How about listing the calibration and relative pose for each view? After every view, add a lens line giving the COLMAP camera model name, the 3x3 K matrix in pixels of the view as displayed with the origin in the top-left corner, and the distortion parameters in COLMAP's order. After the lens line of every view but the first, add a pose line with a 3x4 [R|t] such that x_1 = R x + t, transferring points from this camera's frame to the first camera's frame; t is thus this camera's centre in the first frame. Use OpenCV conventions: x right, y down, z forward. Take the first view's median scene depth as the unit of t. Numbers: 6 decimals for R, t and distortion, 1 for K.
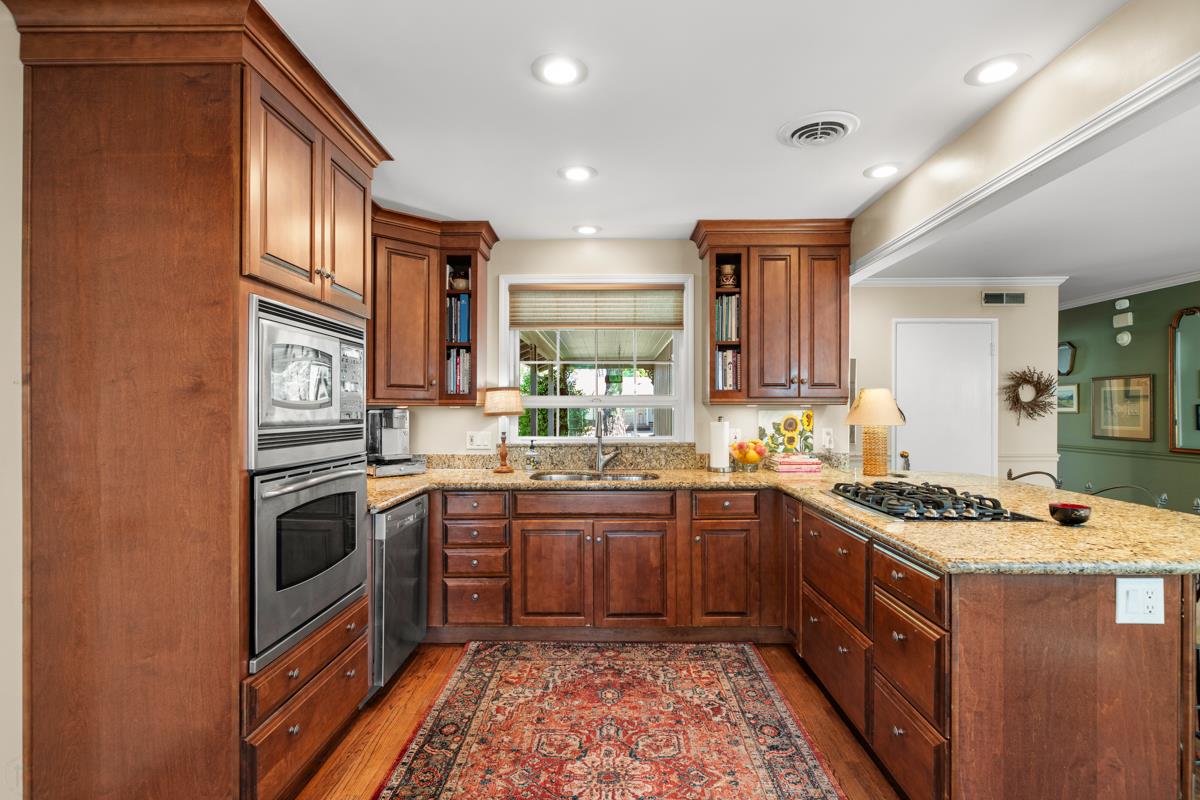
lens RADIAL K [[593.4, 0, 602.6], [0, 593.4, 404.4], [0, 0, 1]] dist [-0.003579, -0.000378]
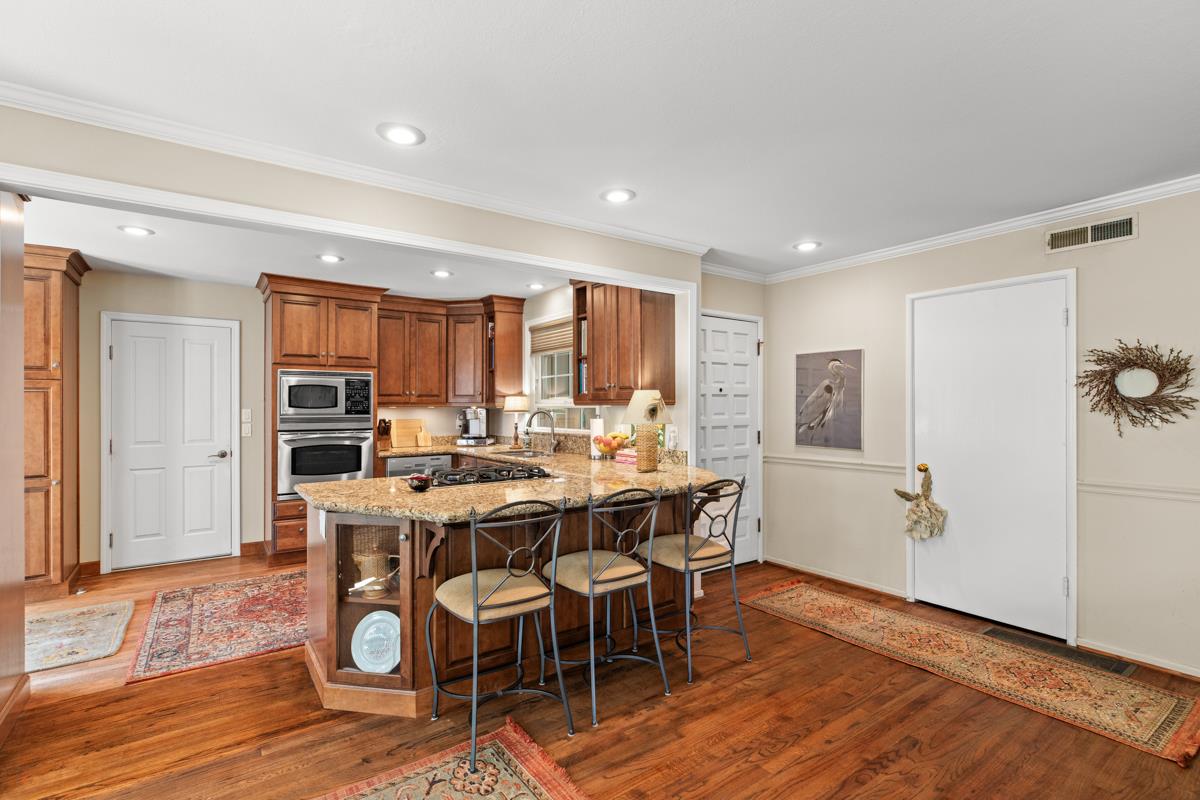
lens RADIAL K [[560.3, 0, 598.9], [0, 560.3, 403.6], [0, 0, 1]] dist [-0.003626, -0.000500]
pose [[0.591957, -0.006374, -0.805945, 0.851255], [0.006807, 0.999973, -0.002909, -0.000252], [0.805941, -0.003764, 0.591984, 0.225098]]
